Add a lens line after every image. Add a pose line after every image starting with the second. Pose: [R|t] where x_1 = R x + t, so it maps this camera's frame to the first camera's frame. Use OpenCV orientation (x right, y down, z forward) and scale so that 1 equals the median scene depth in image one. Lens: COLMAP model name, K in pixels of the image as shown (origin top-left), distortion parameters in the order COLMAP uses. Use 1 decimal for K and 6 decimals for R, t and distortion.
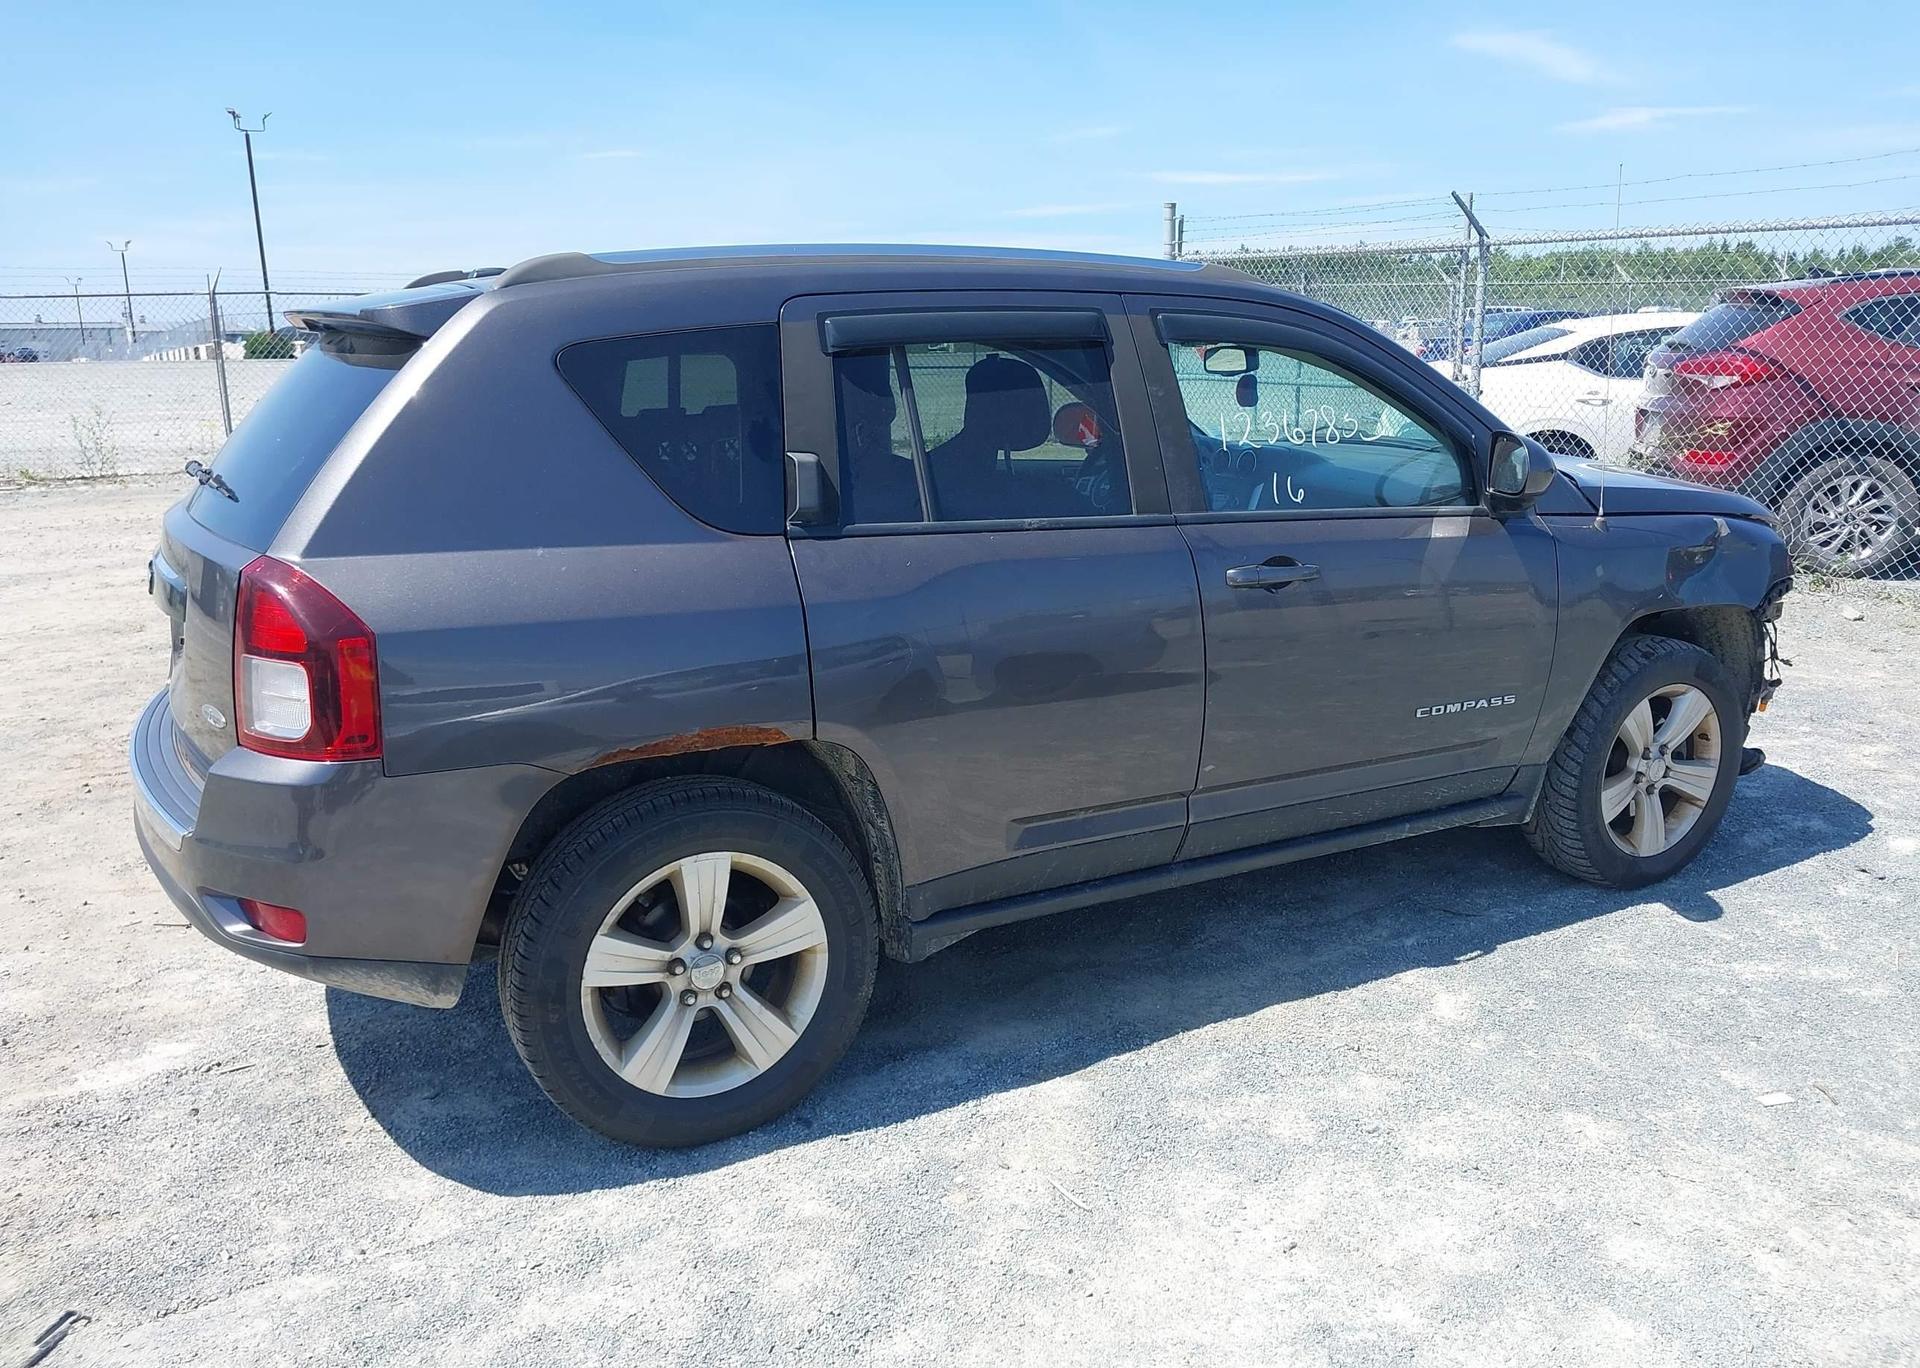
lens RADIAL K [[1511.1, 0, 956.6], [0, 1511.1, 726.6], [0, 0, 1]] dist [0.027739, -0.033444]
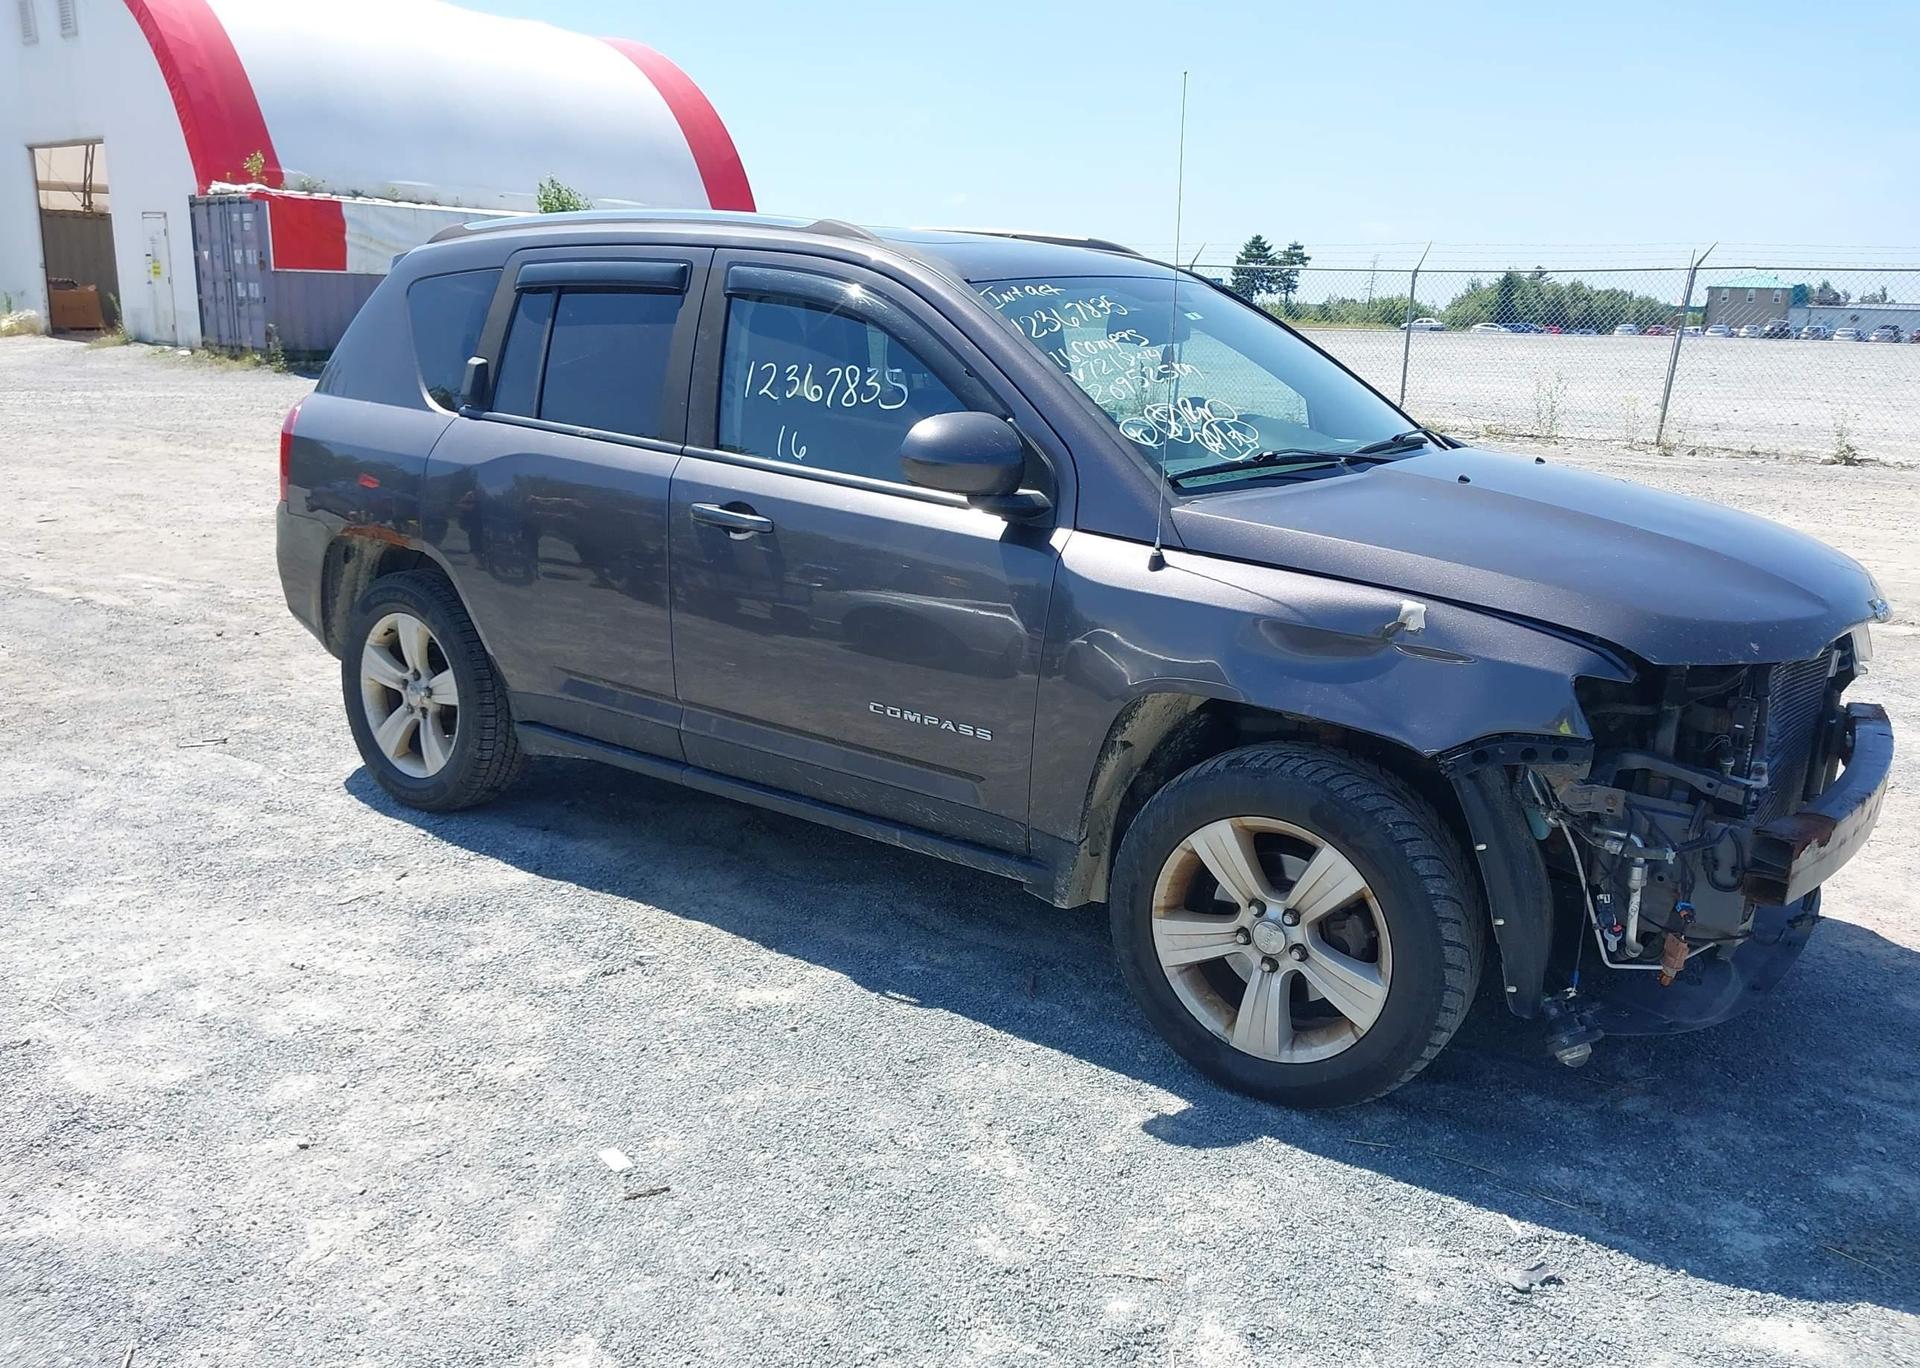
lens RADIAL K [[1511.1, 0, 956.6], [0, 1511.1, 726.6], [0, 0, 1]] dist [0.027739, -0.033444]
pose [[0.415379, 0.265949, -0.869903, 1.262089], [-0.256561, 0.951734, 0.168458, -0.184874], [0.872718, 0.153209, 0.463563, 0.694361]]
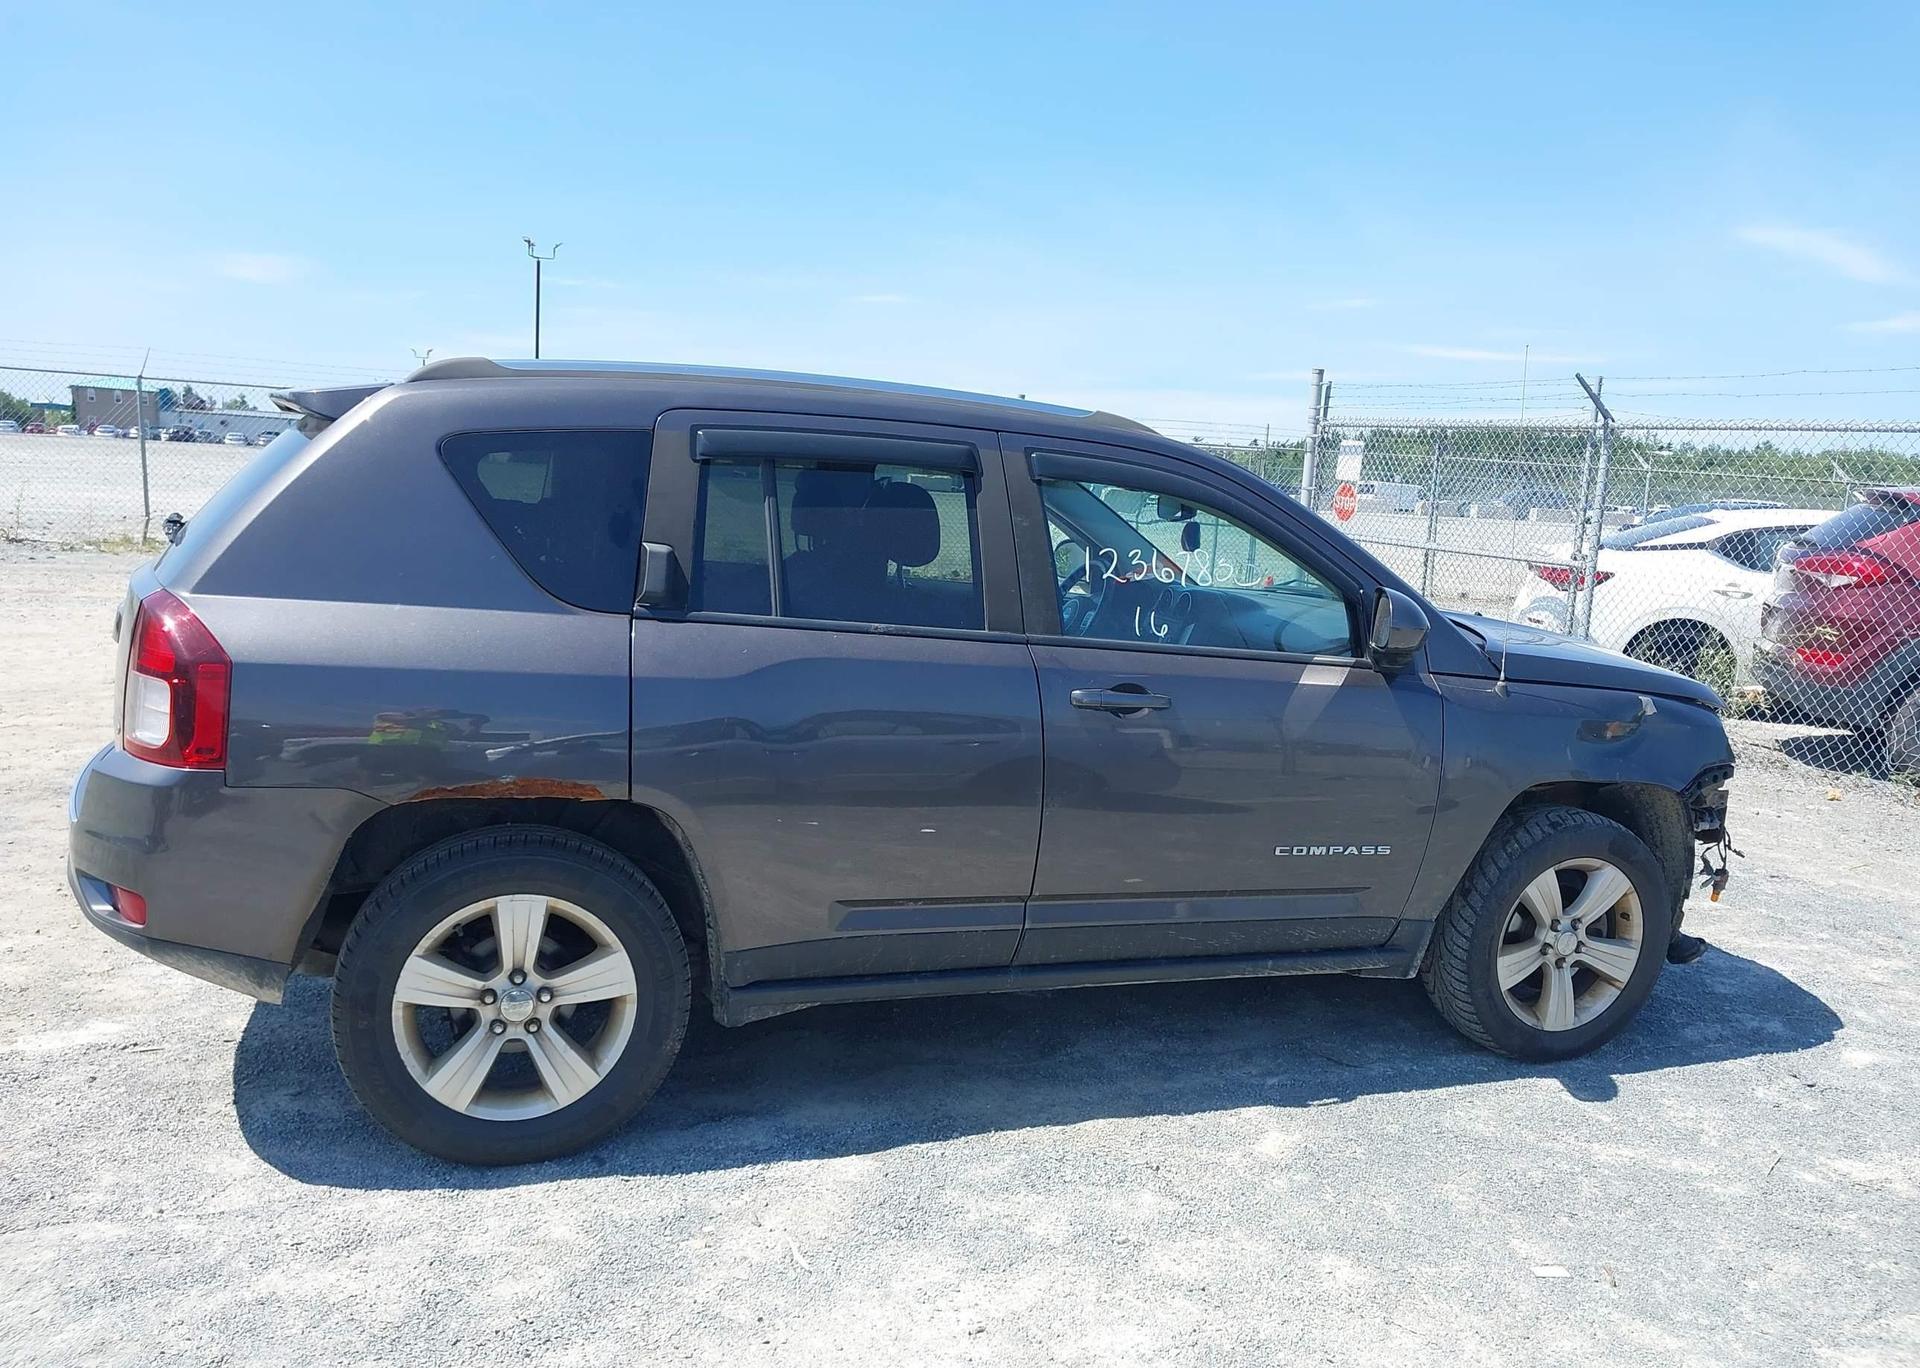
lens RADIAL K [[1511.1, 0, 956.6], [0, 1511.1, 726.6], [0, 0, 1]] dist [0.027739, -0.033444]
pose [[0.985407, 0.095550, -0.140868, 0.253250], [-0.108127, 0.990540, -0.084498, 0.019517], [0.131462, 0.098497, 0.986416, -0.051433]]
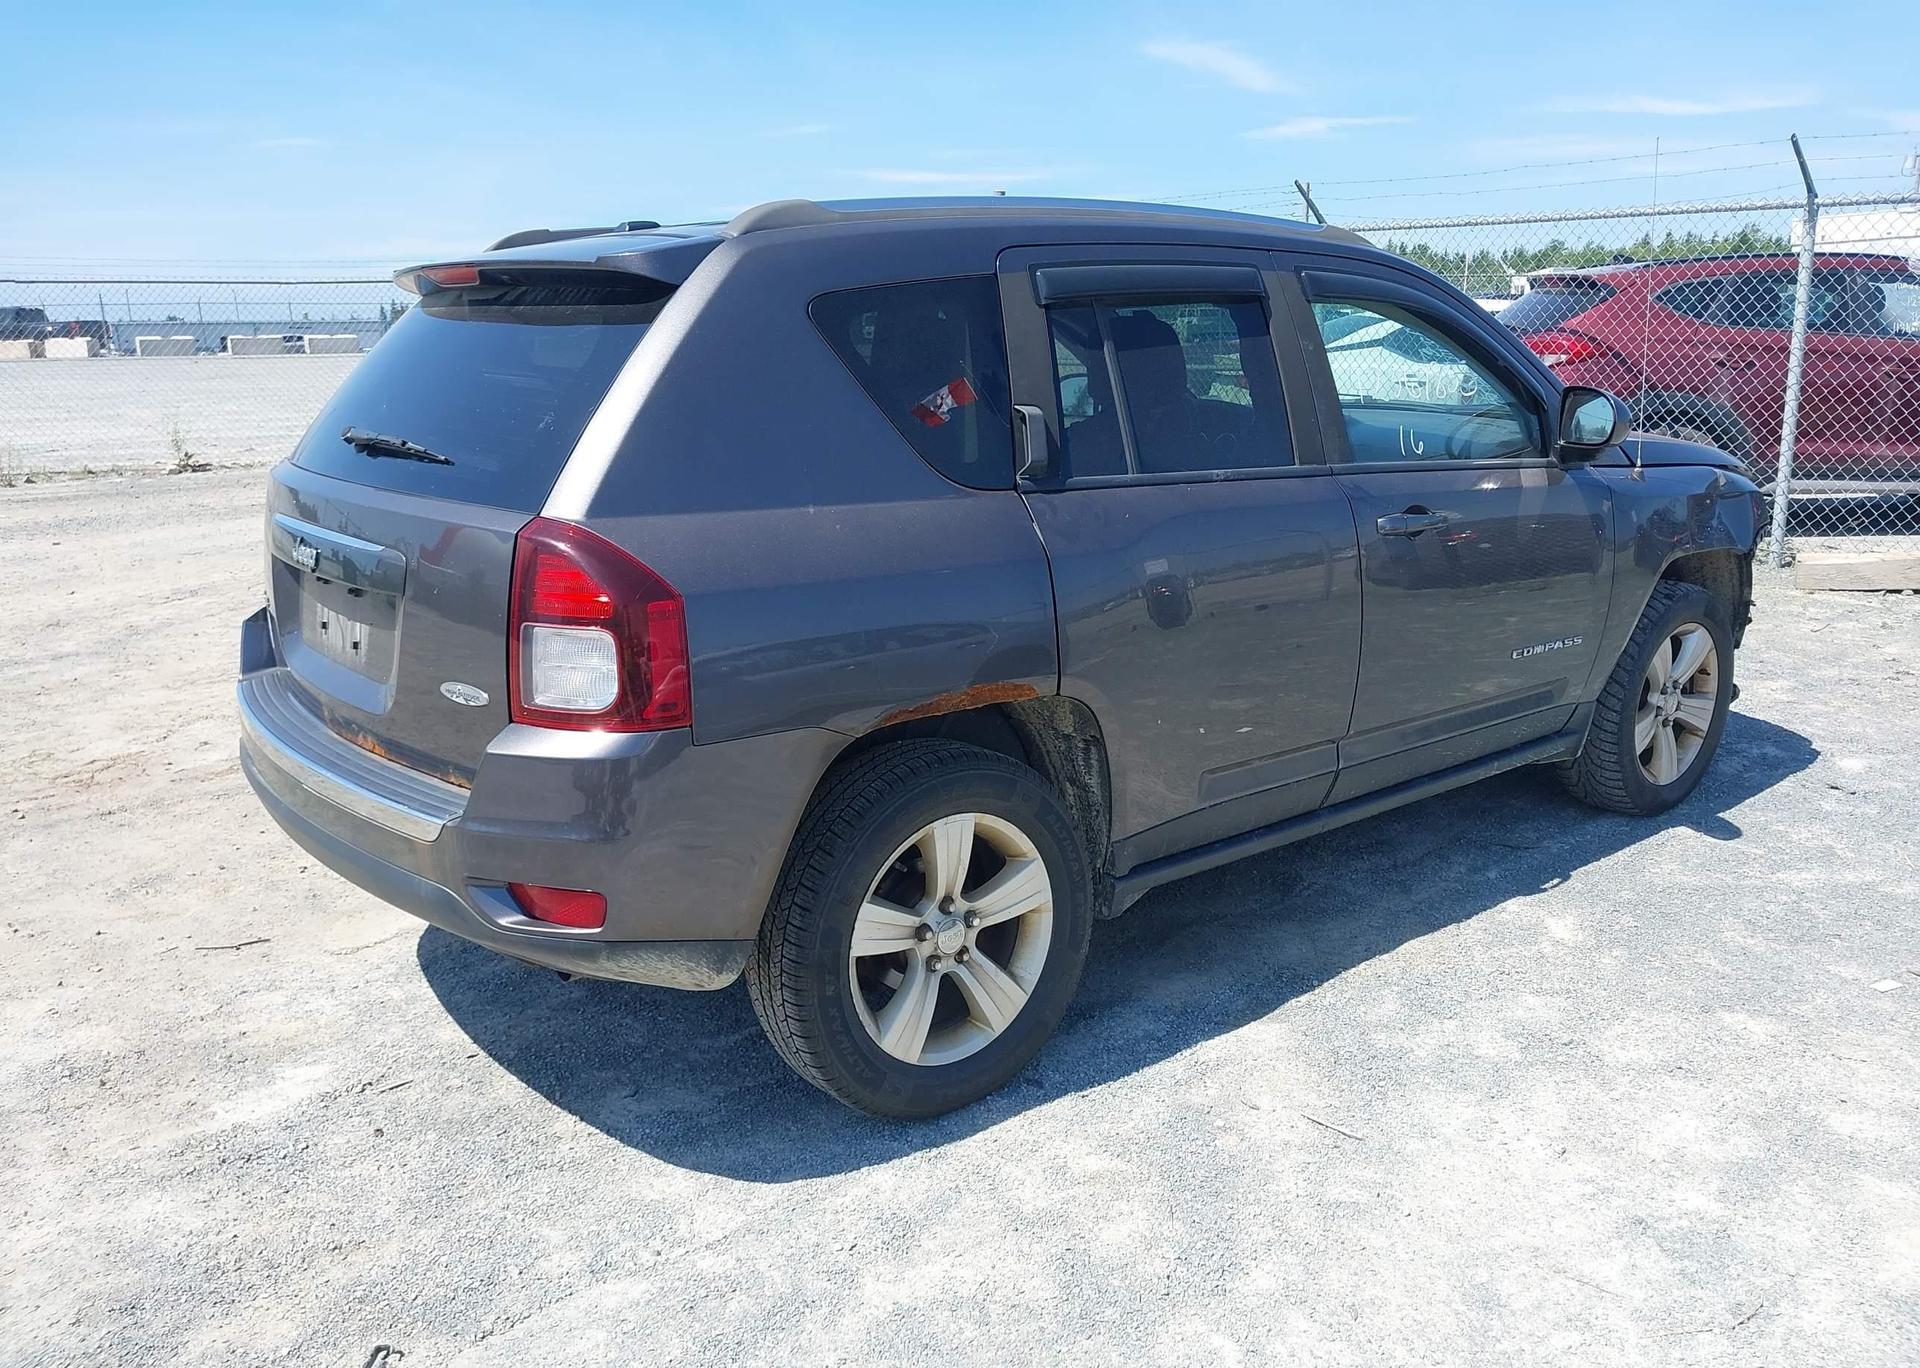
lens RADIAL K [[1511.1, 0, 956.6], [0, 1511.1, 726.6], [0, 0, 1]] dist [0.027739, -0.033444]
pose [[0.984234, -0.048849, 0.169992, -0.288548], [0.048703, 0.998801, 0.005034, 0.018891], [-0.170034, 0.003325, 0.985433, 0.029914]]
